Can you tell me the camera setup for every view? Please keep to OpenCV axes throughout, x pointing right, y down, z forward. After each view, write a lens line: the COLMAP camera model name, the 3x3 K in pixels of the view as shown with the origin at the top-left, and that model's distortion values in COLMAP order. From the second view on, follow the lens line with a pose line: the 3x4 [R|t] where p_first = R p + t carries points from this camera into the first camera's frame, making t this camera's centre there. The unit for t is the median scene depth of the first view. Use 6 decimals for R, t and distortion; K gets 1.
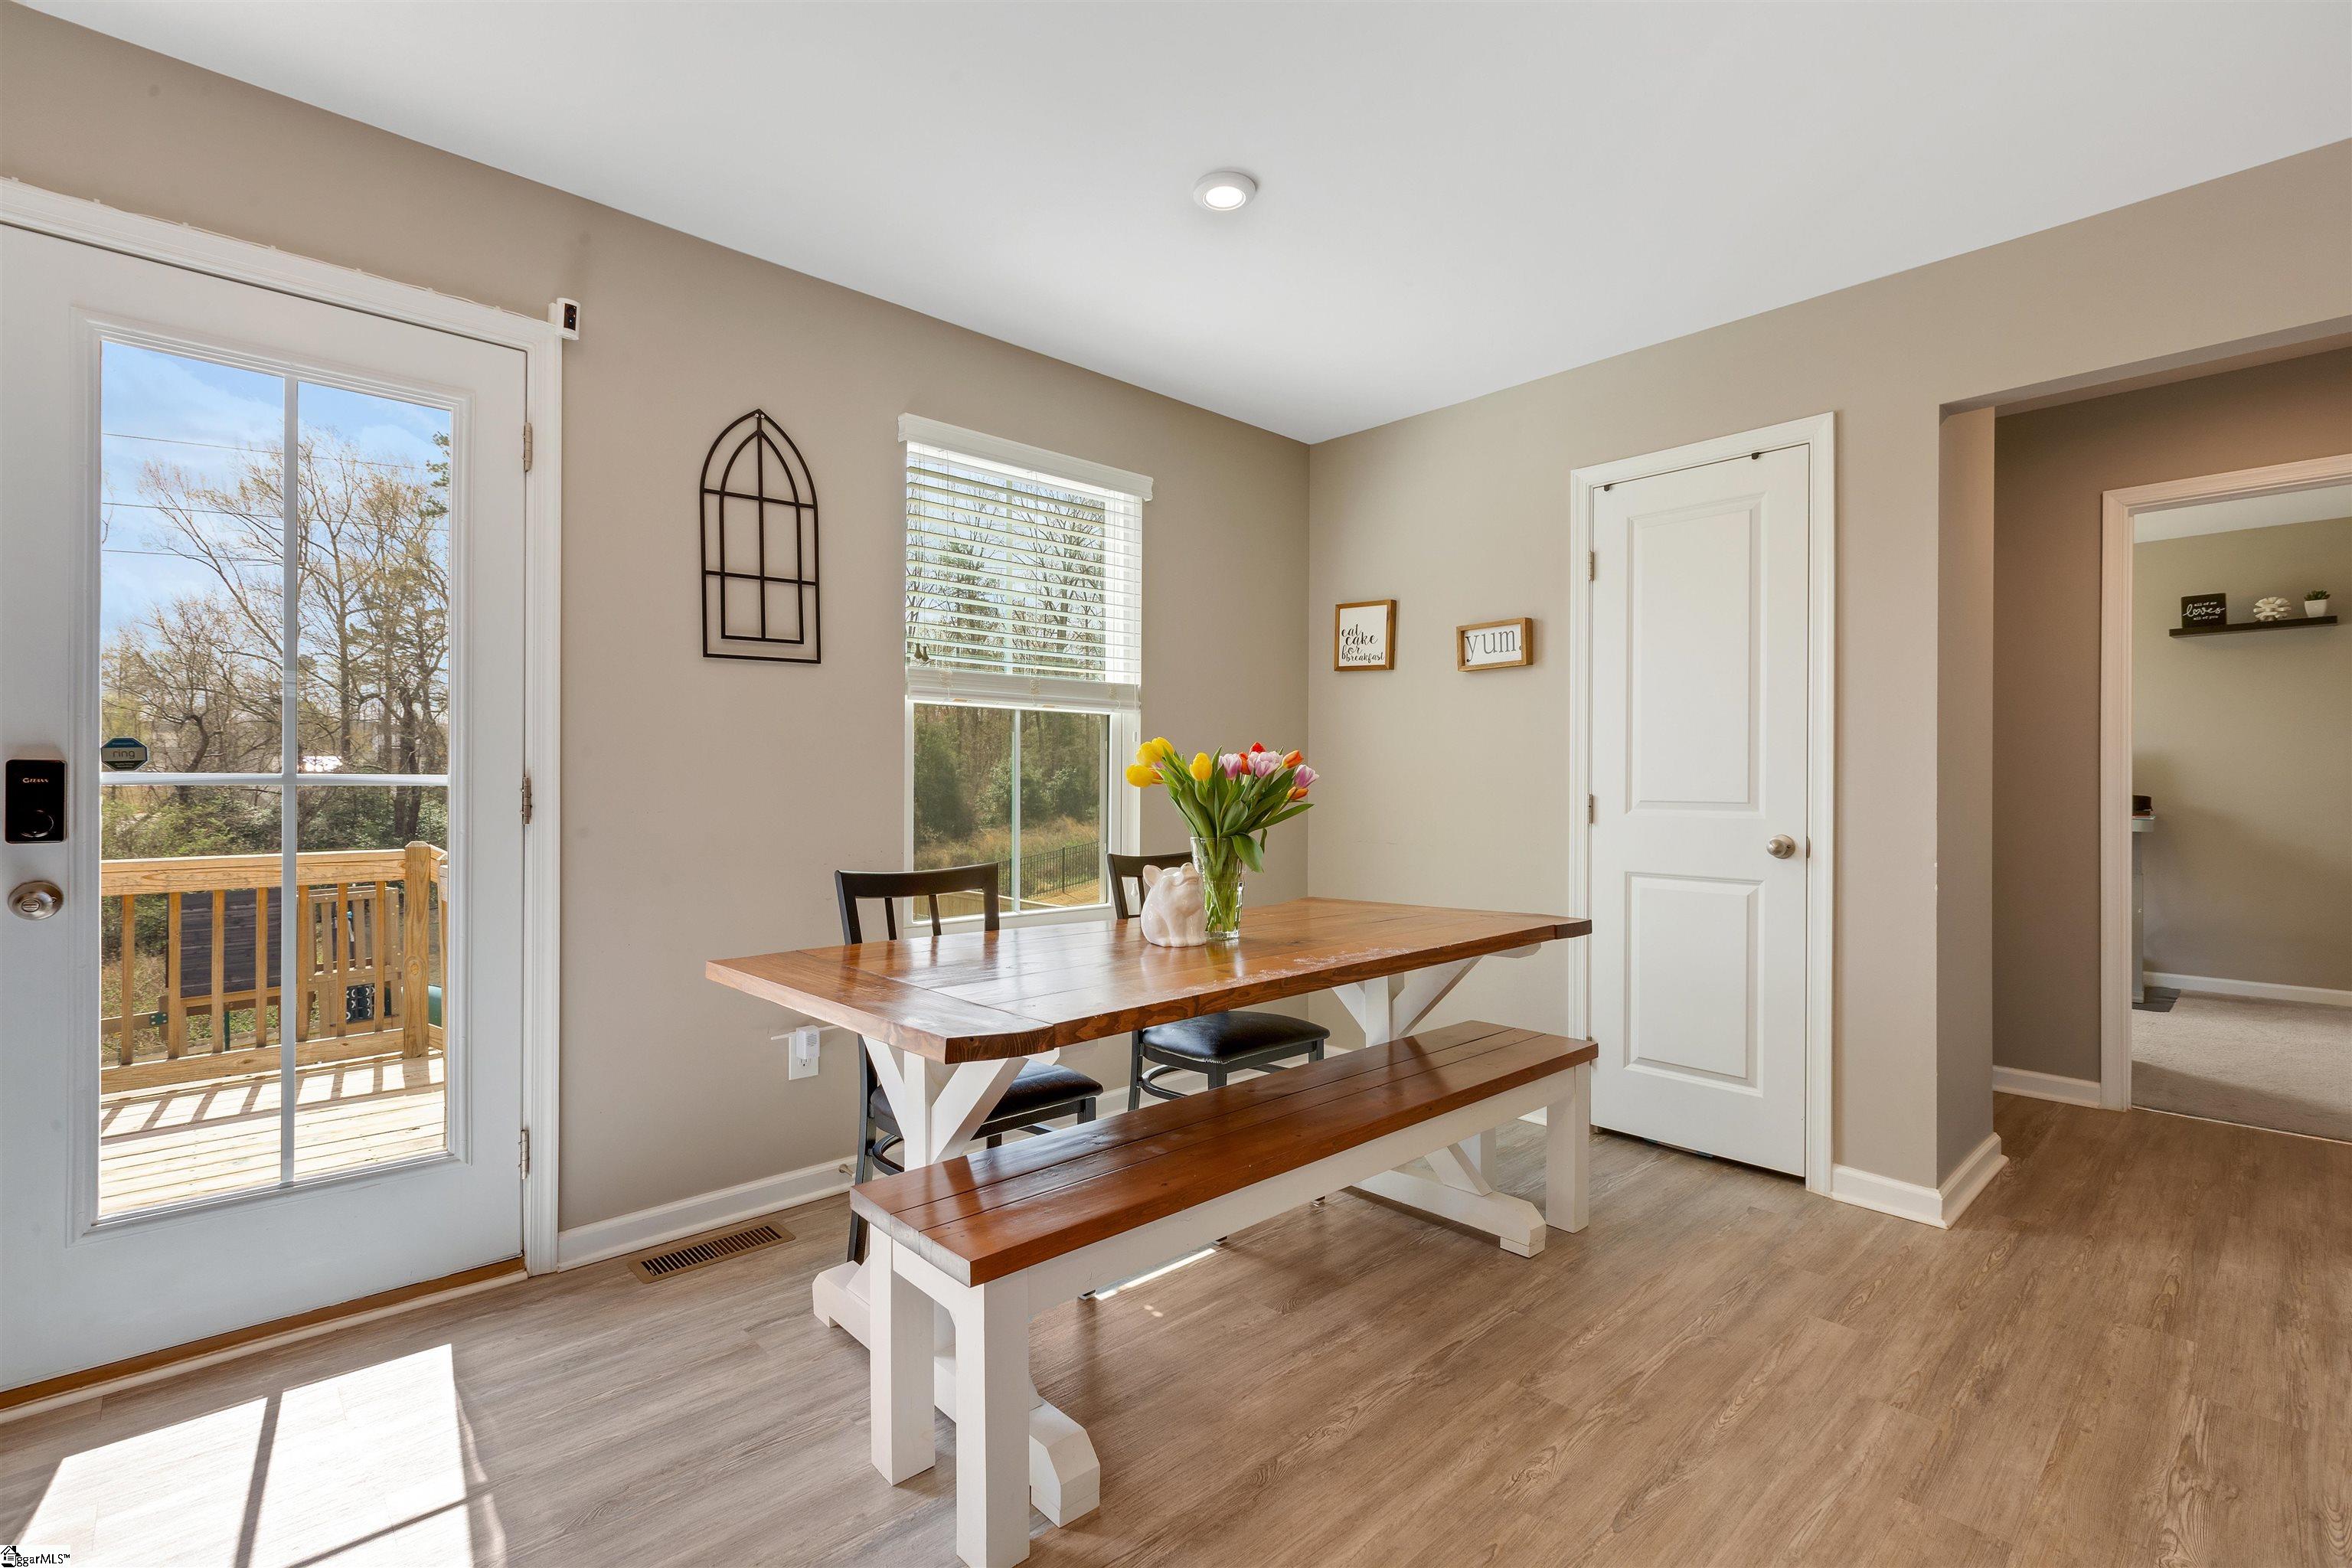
lens RADIAL K [[1064.9, 0, 1172.7], [0, 1064.9, 780.4], [0, 0, 1]] dist [-0.001858, -0.000020]
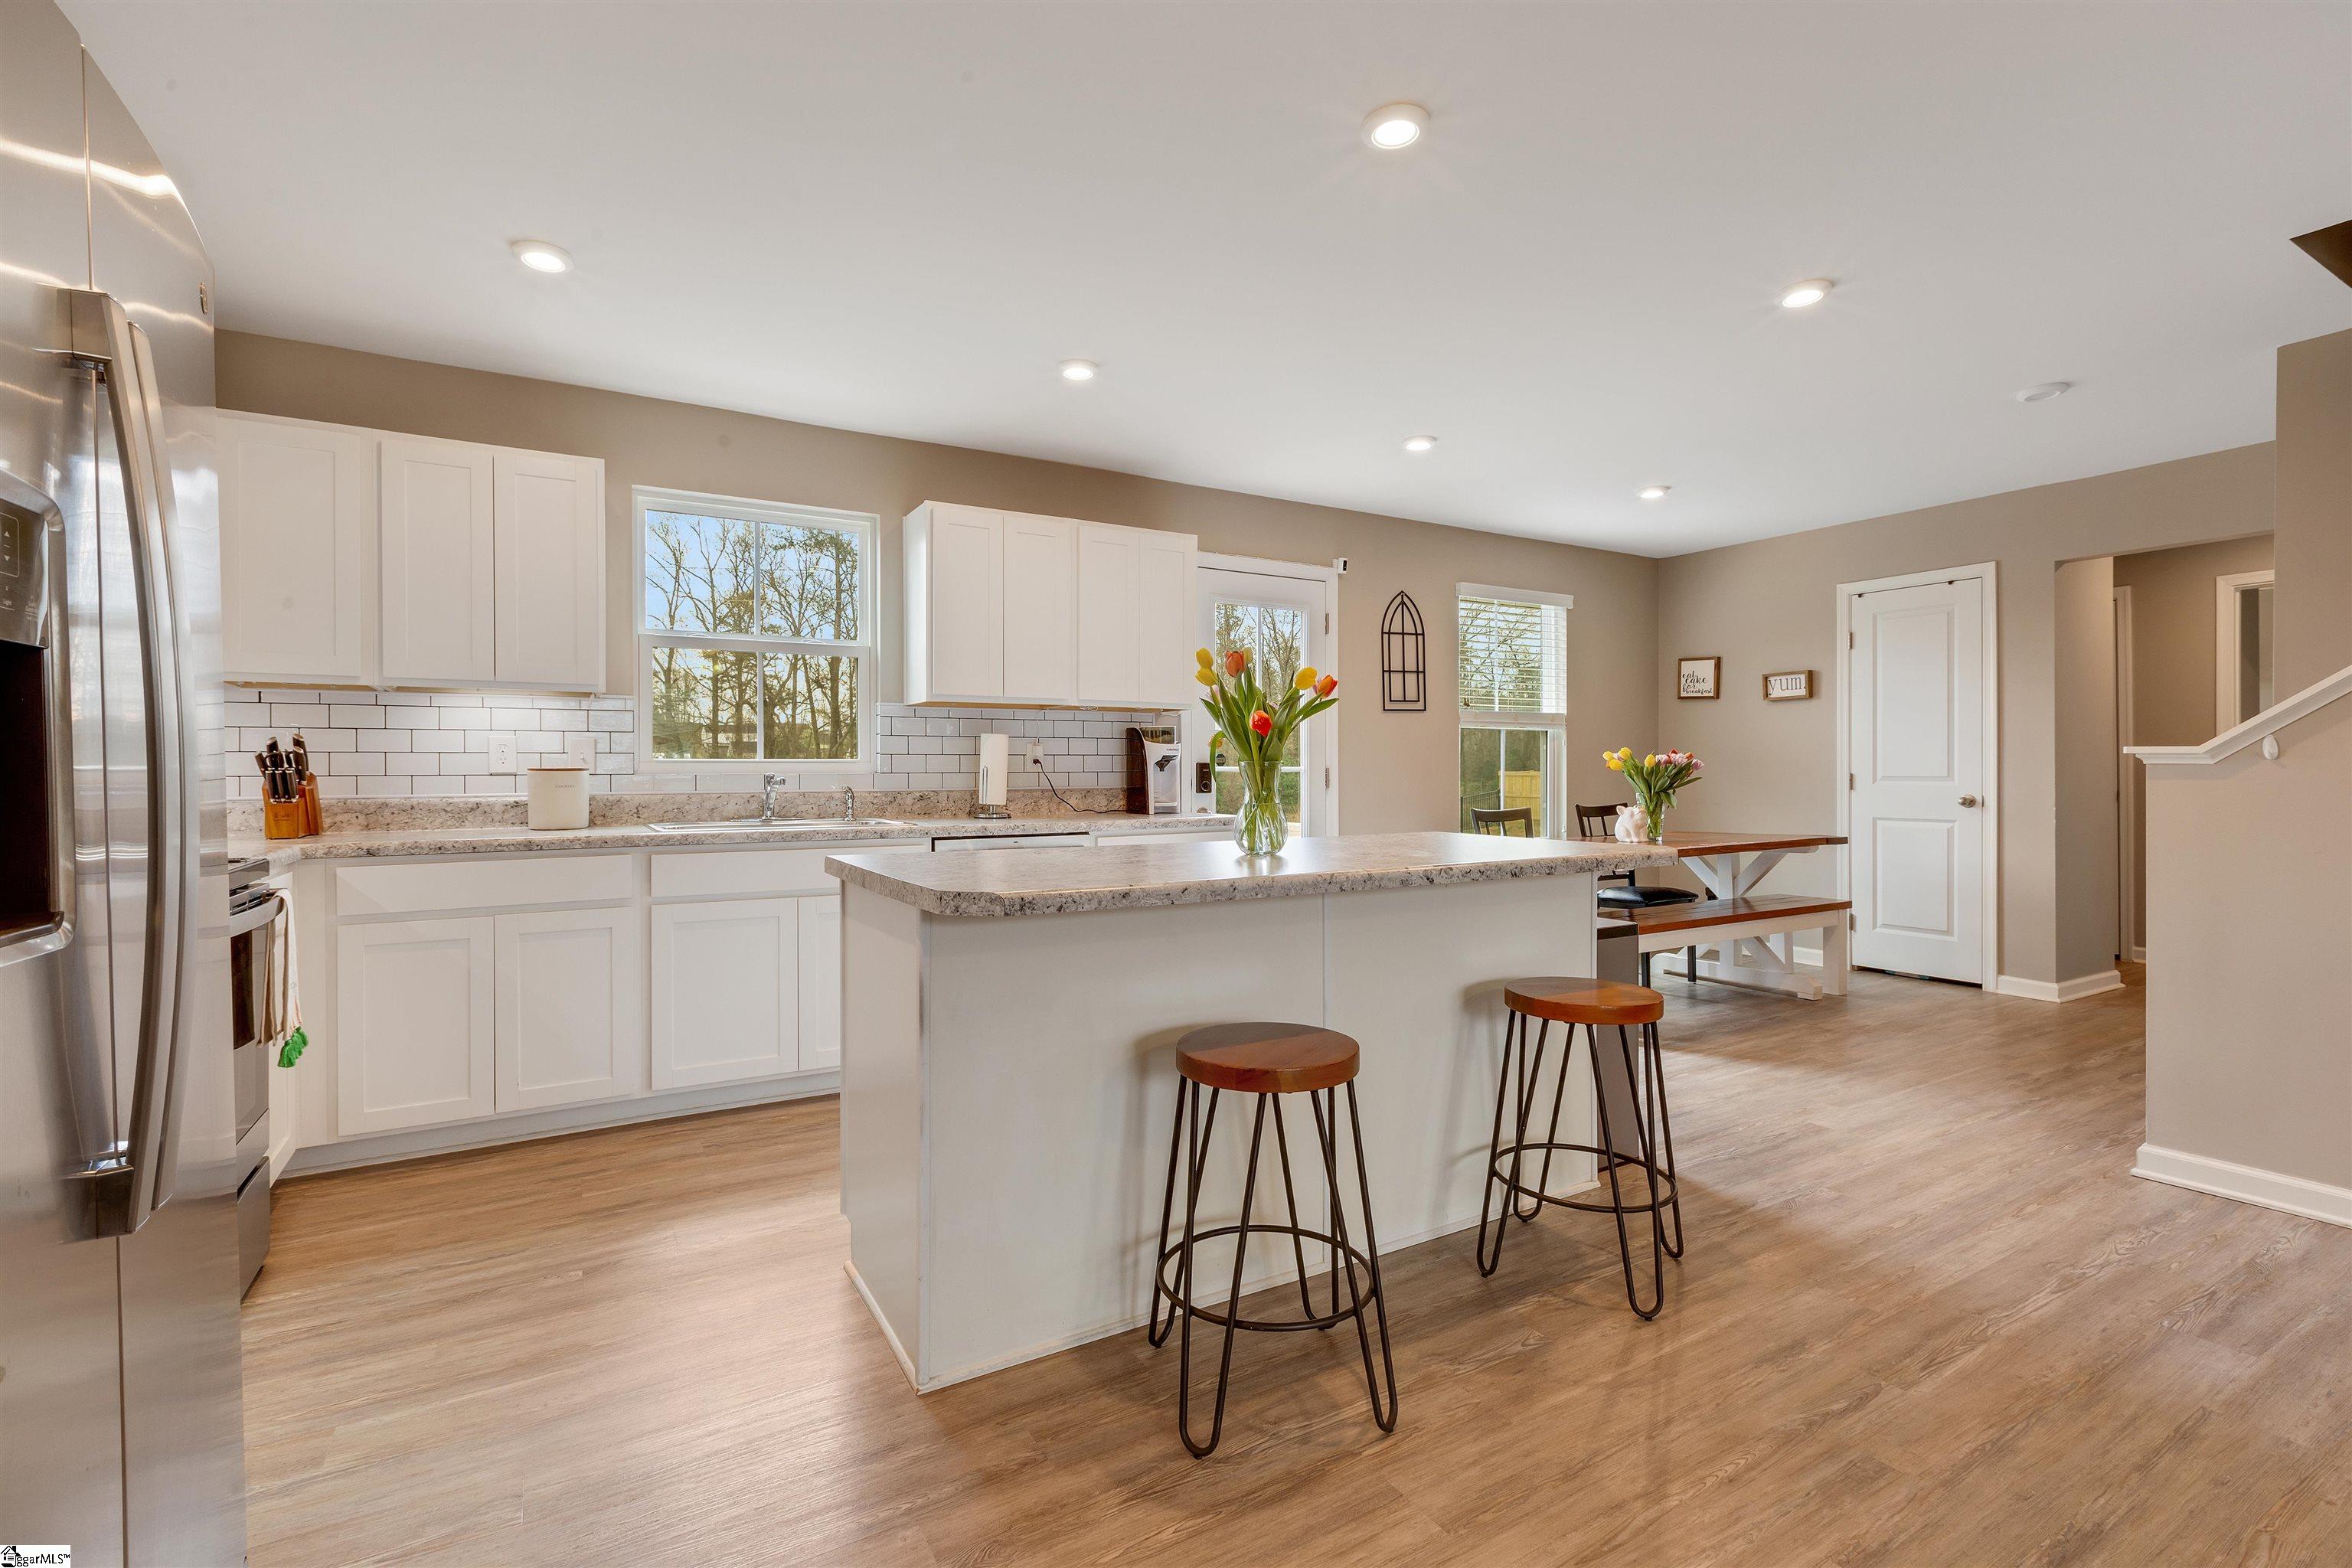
lens RADIAL K [[1054.8, 0, 1172.9], [0, 1054.8, 770.4], [0, 0, 1]] dist [0.002627, -0.000686]
pose [[0.976713, -0.007312, -0.214424, -0.382348], [0.007835, 0.999968, 0.001590, -0.003263], [0.214405, -0.003233, 0.976739, -1.107241]]
